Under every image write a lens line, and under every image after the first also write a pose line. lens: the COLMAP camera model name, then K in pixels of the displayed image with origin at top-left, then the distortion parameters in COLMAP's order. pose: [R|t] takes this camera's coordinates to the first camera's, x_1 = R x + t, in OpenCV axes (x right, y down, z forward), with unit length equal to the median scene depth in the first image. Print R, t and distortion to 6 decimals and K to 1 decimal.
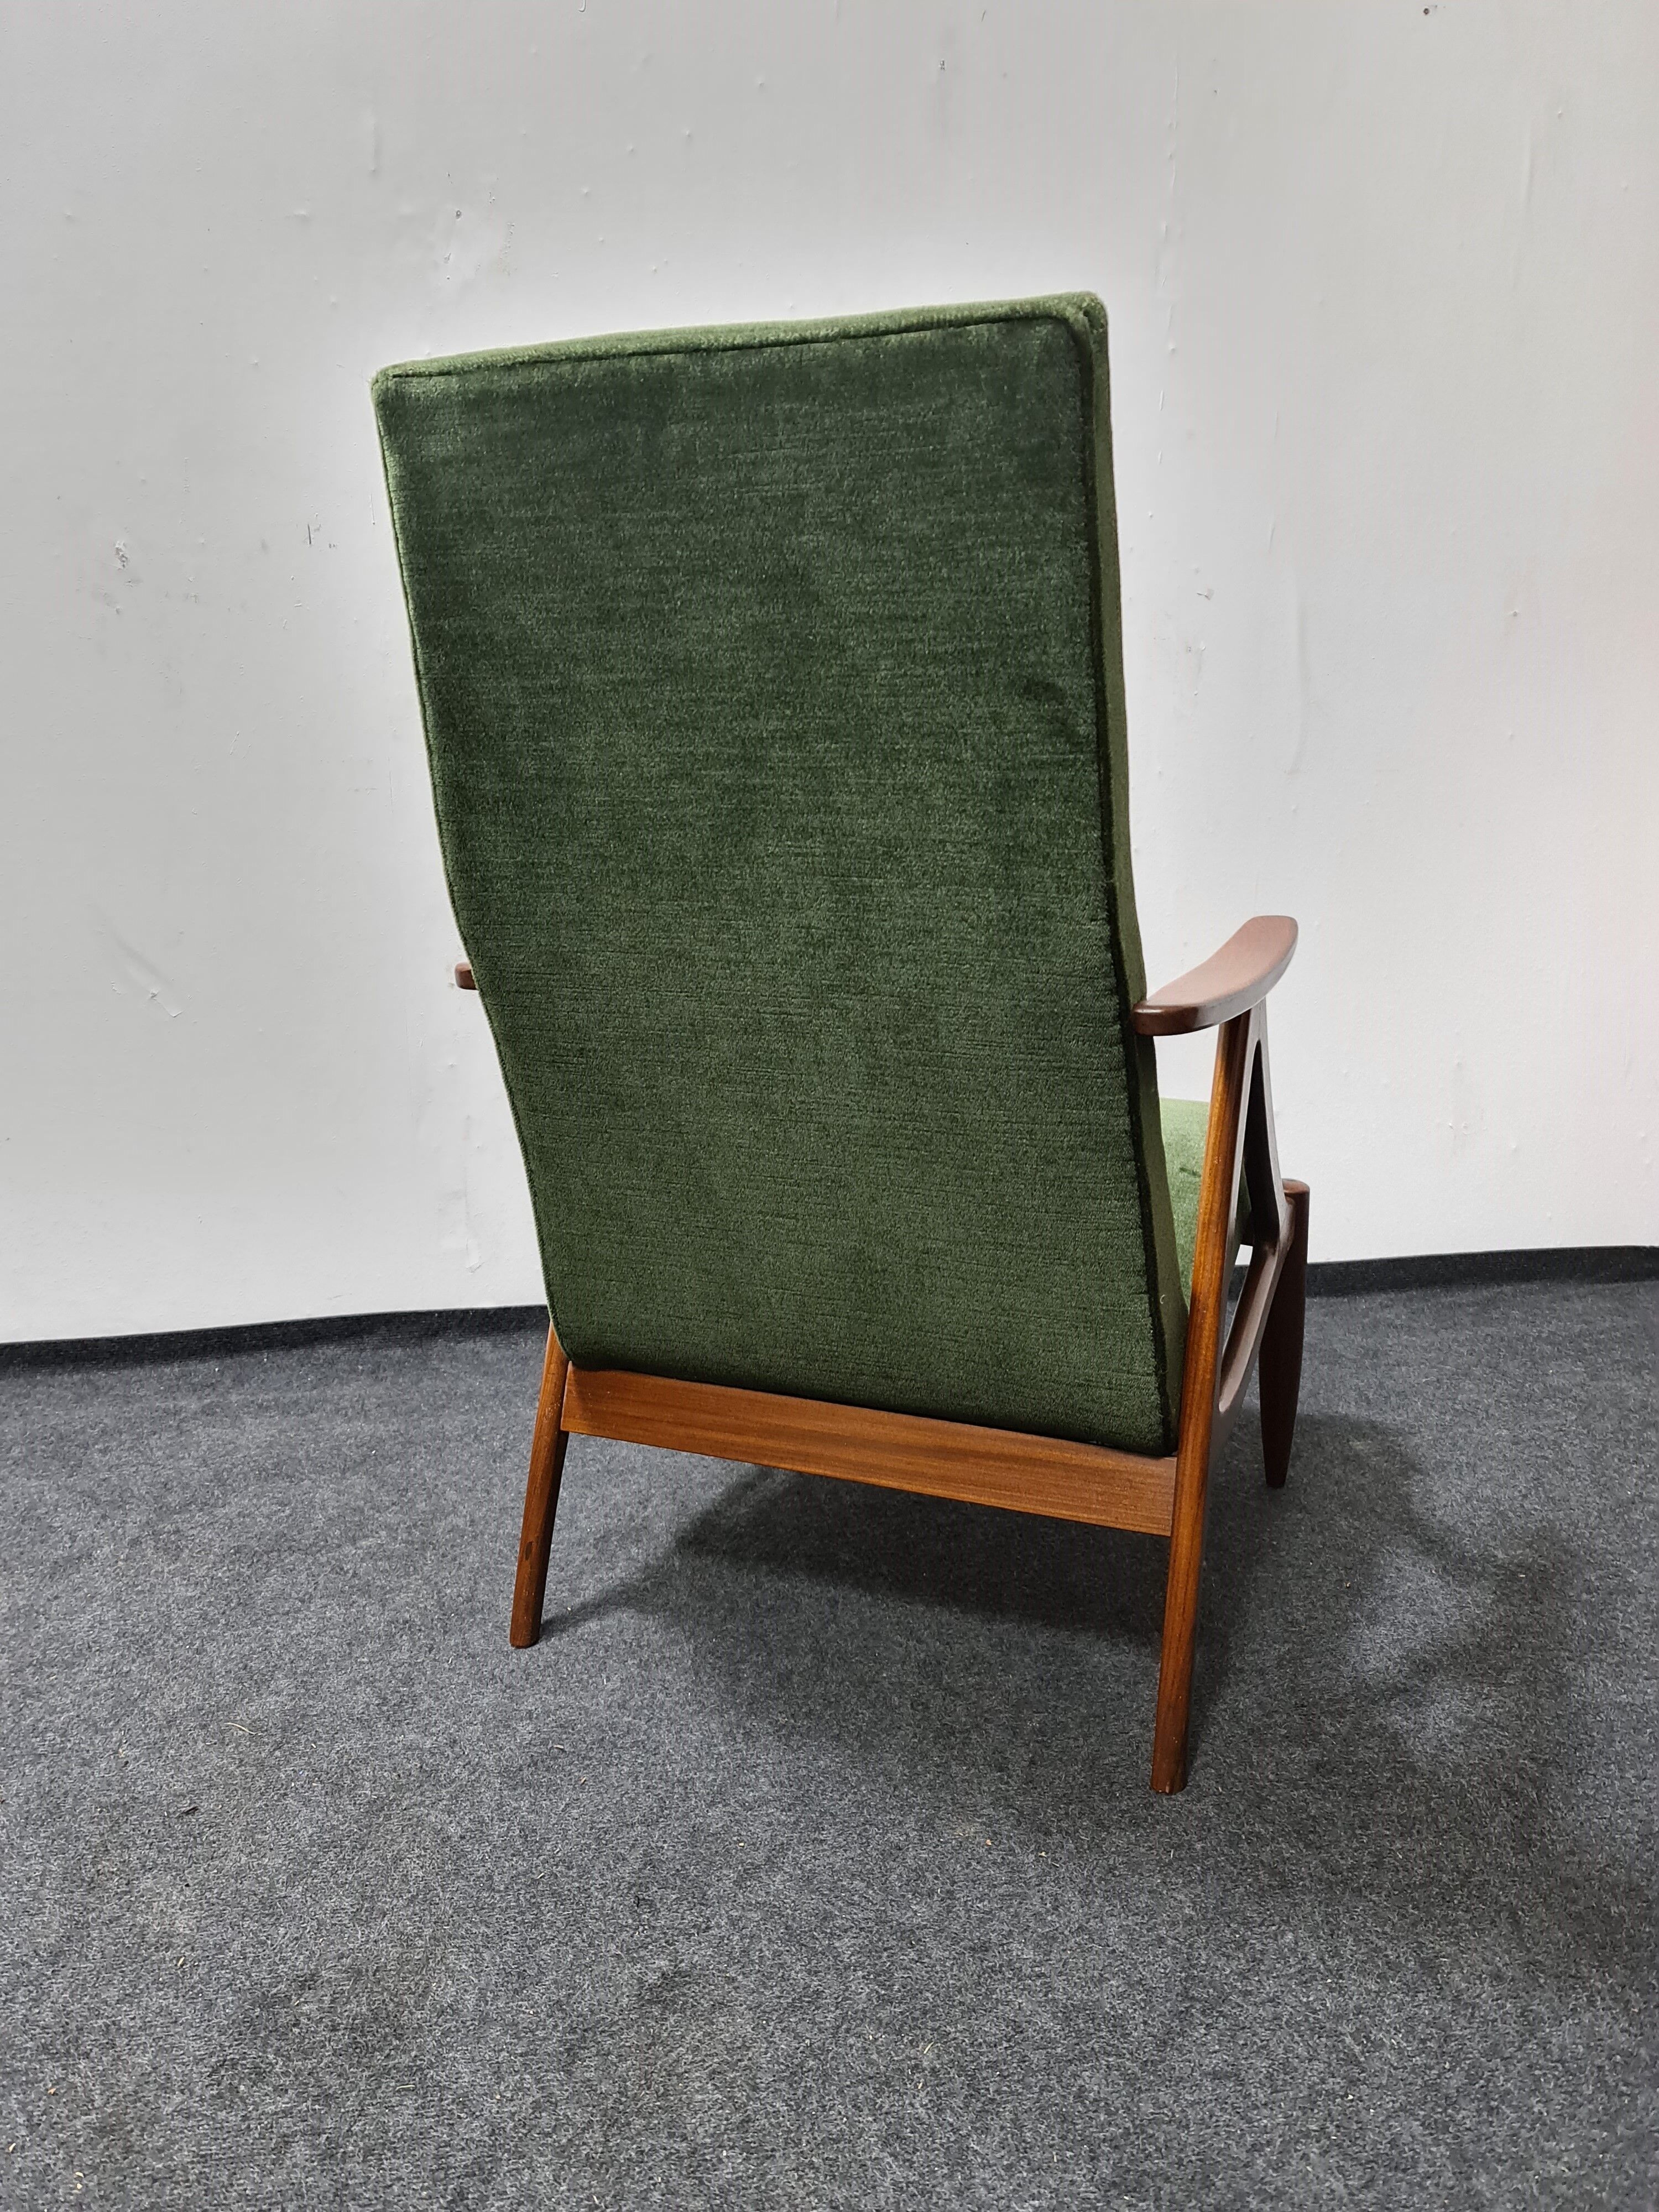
lens RADIAL K [[1616.6, 0, 827.6], [0, 1616.6, 1089.6], [0, 0, 1]] dist [0.099442, -0.090590]
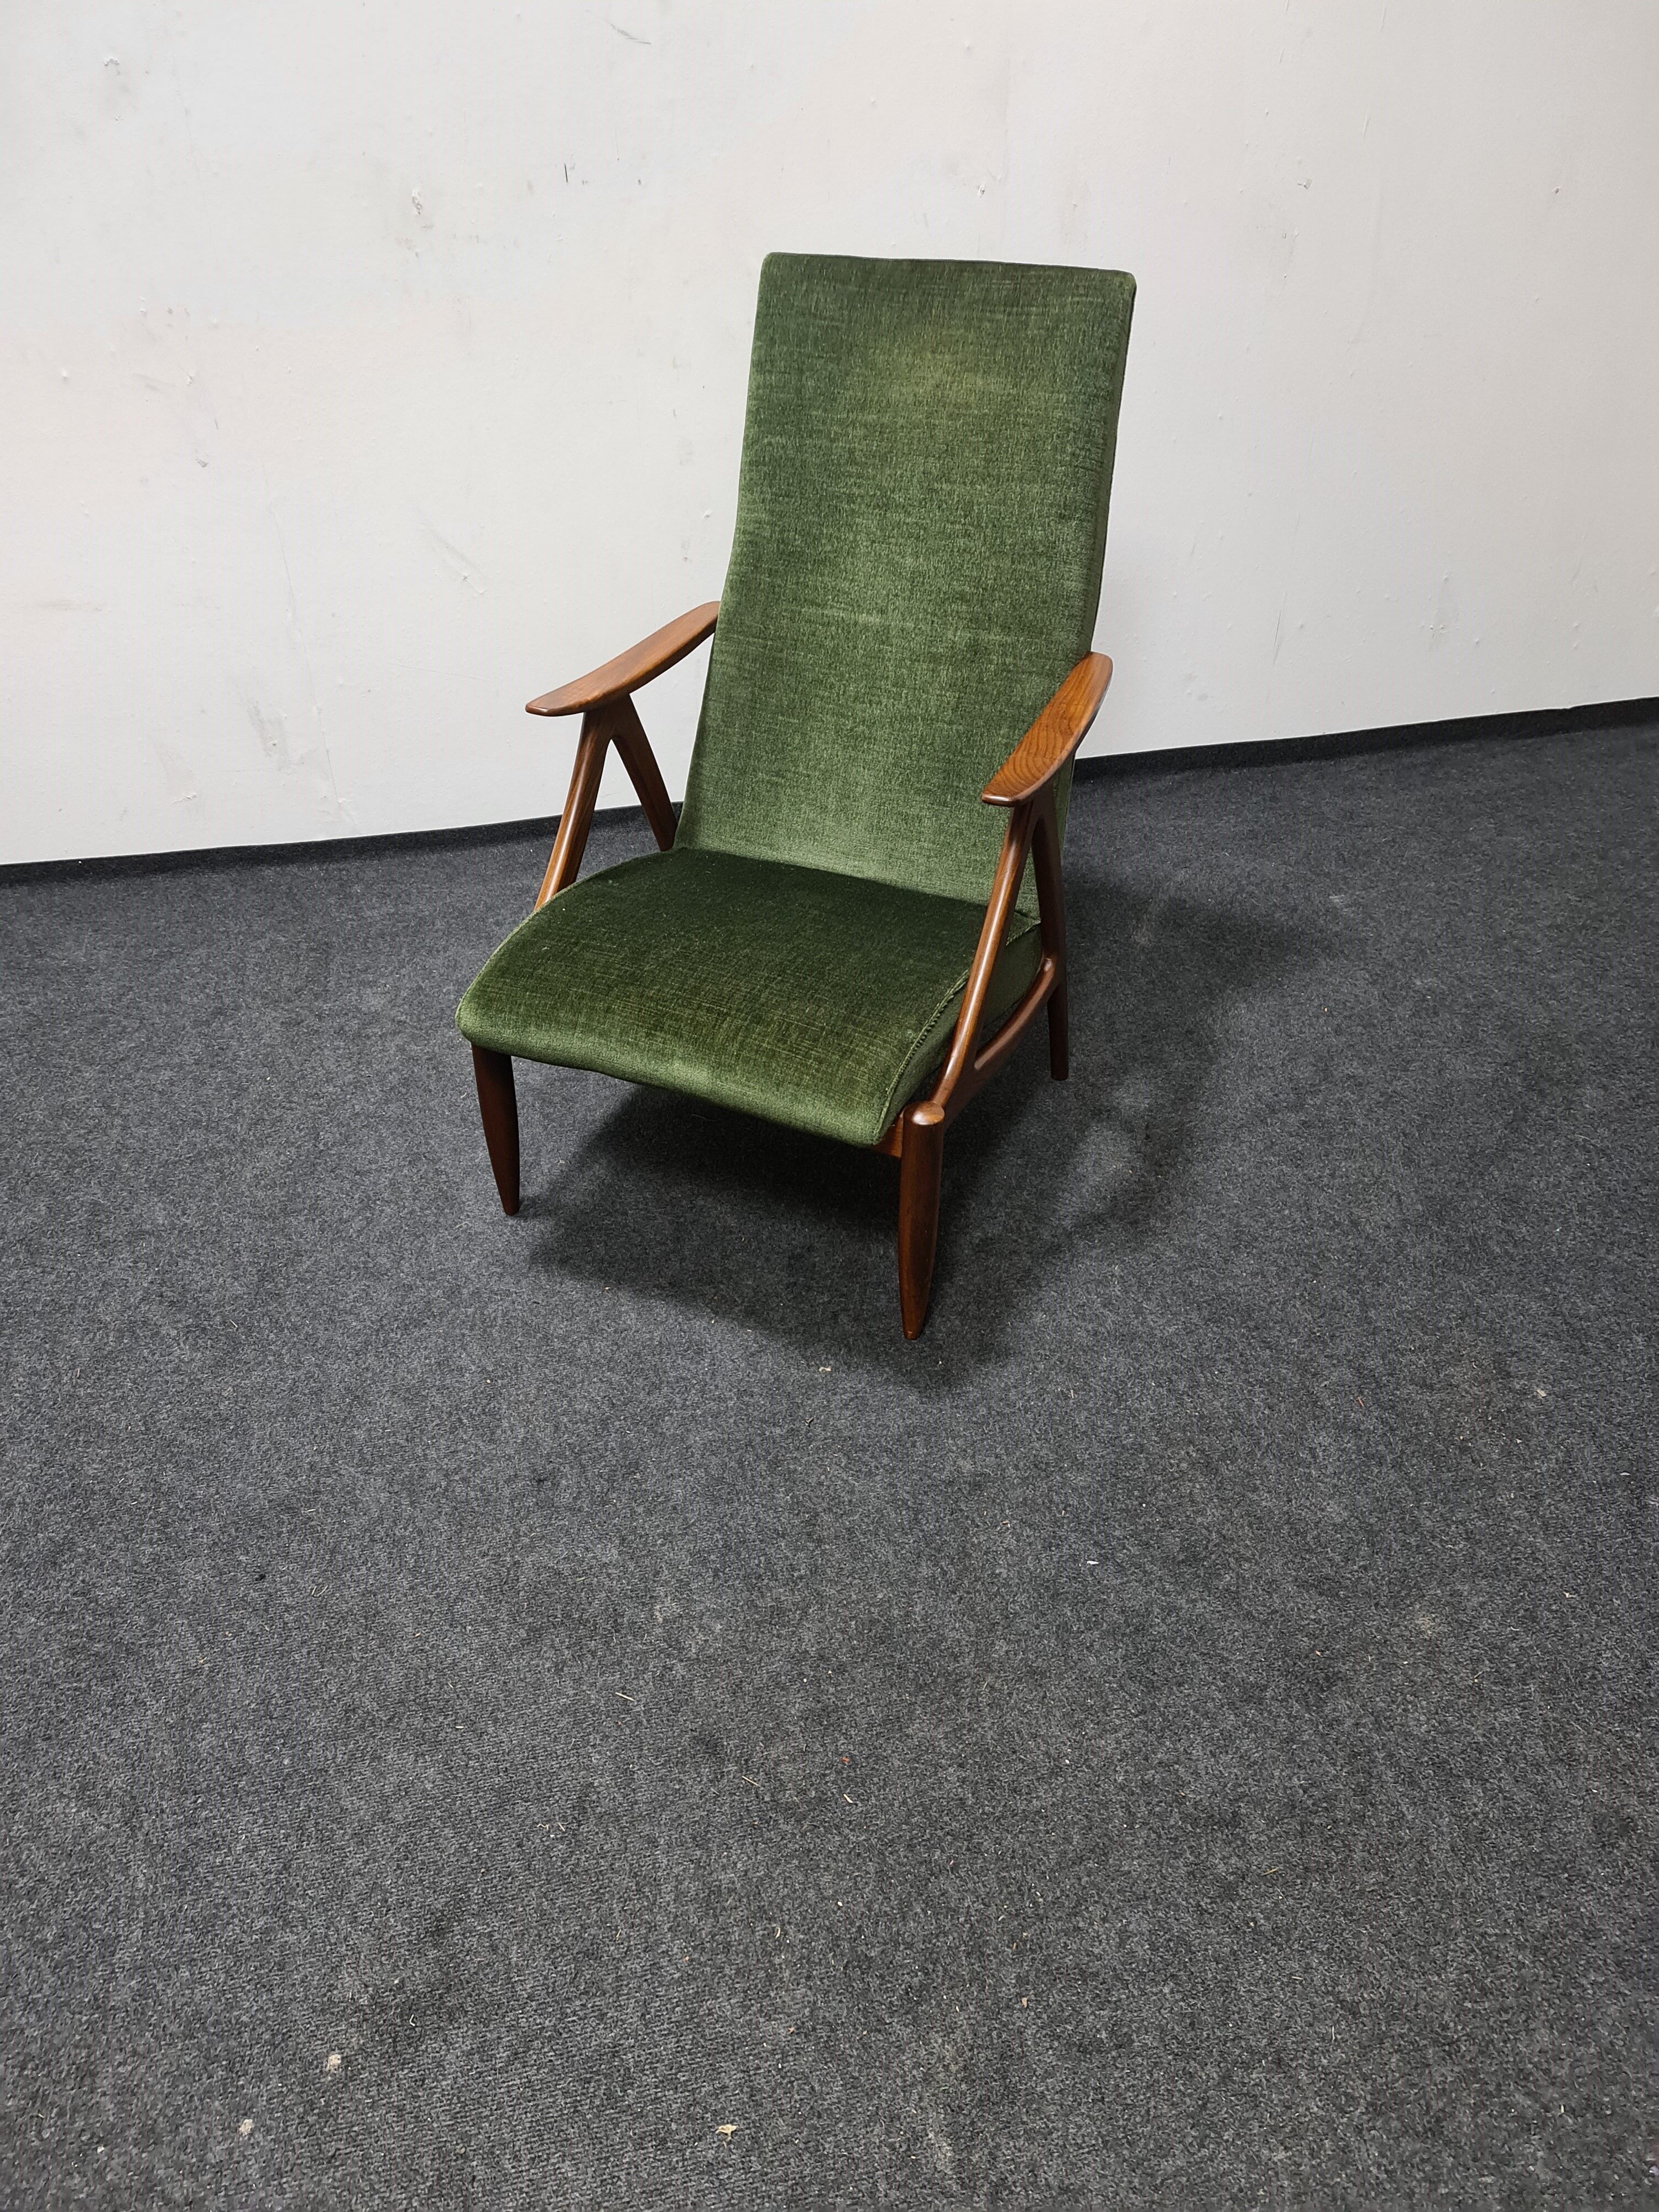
lens RADIAL K [[1616.6, 0, 825.5], [0, 1616.6, 1116.8], [0, 0, 1]] dist [0.099442, -0.090590]
pose [[0.998779, -0.029646, 0.039528, -0.332632], [0.008496, 0.891129, 0.453671, -0.462602], [-0.048674, -0.452781, 0.890292, -0.640174]]
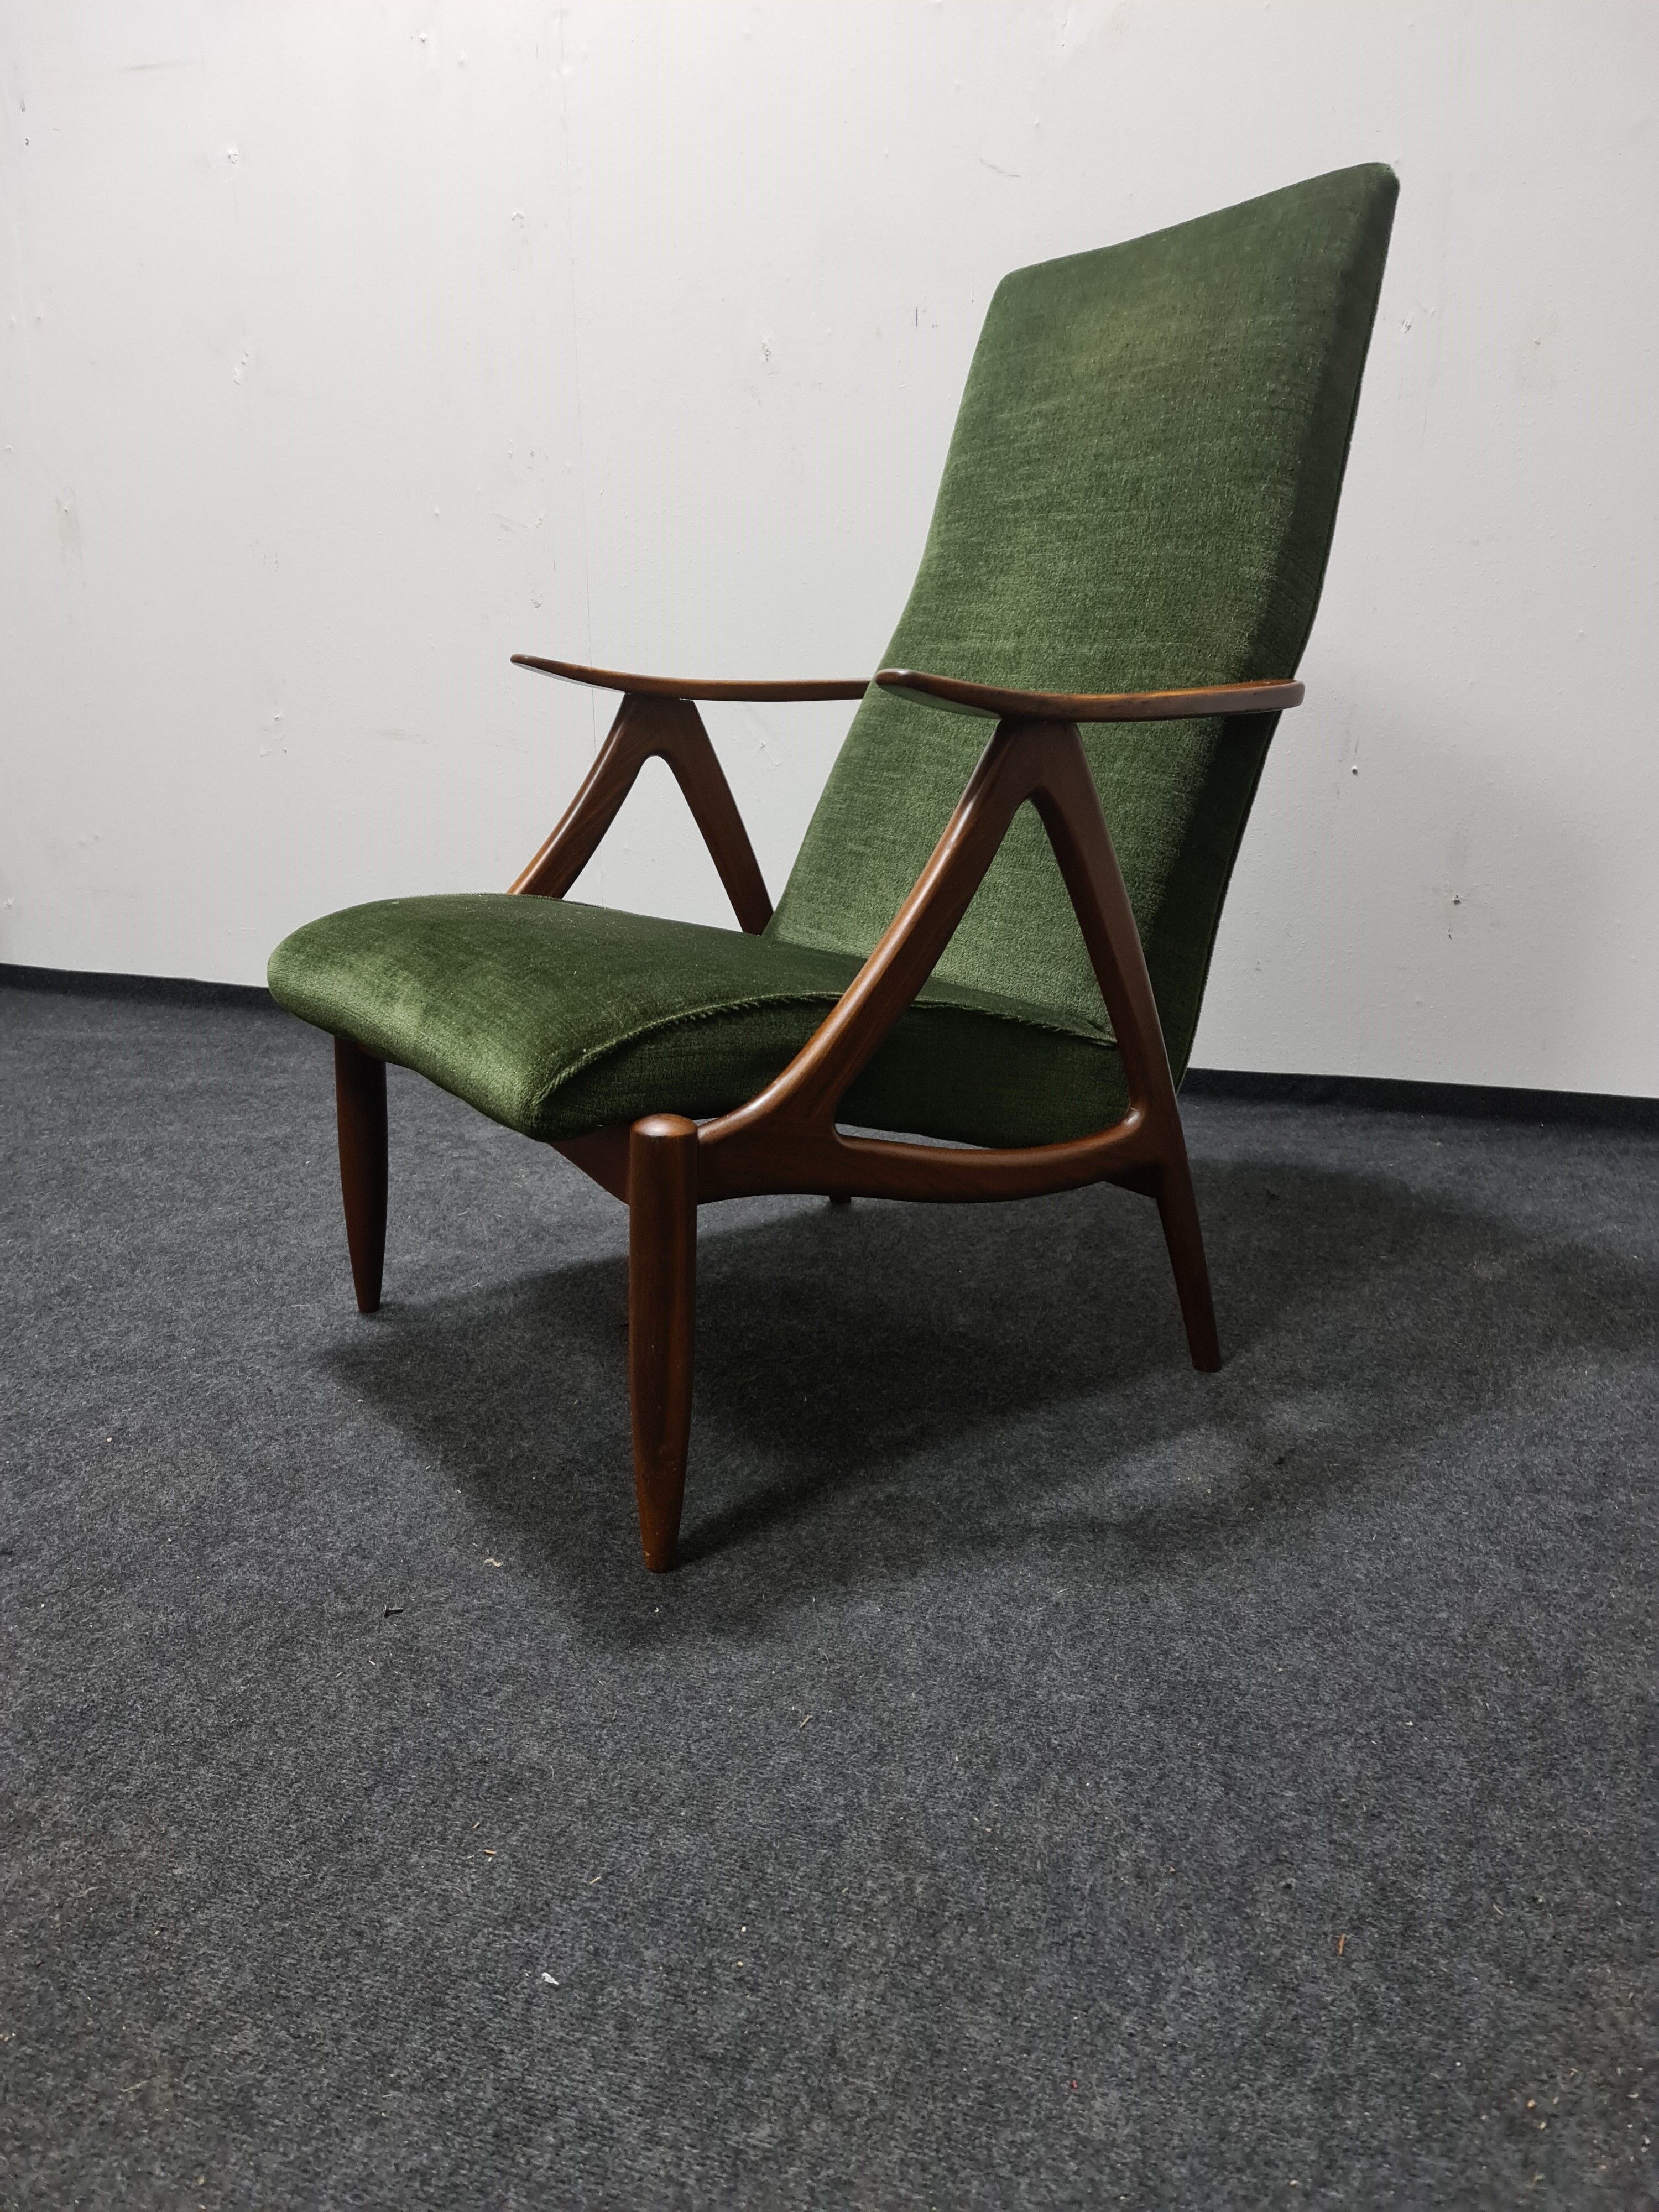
lens RADIAL K [[1616.6, 0, 832.3], [0, 1616.6, 1122.4], [0, 0, 1]] dist [0.099442, -0.090590]
pose [[0.890431, 0.141870, -0.432440, 0.317525], [-0.094919, 0.987168, 0.128414, 0.097147], [0.445109, -0.073297, 0.892471, -0.078962]]
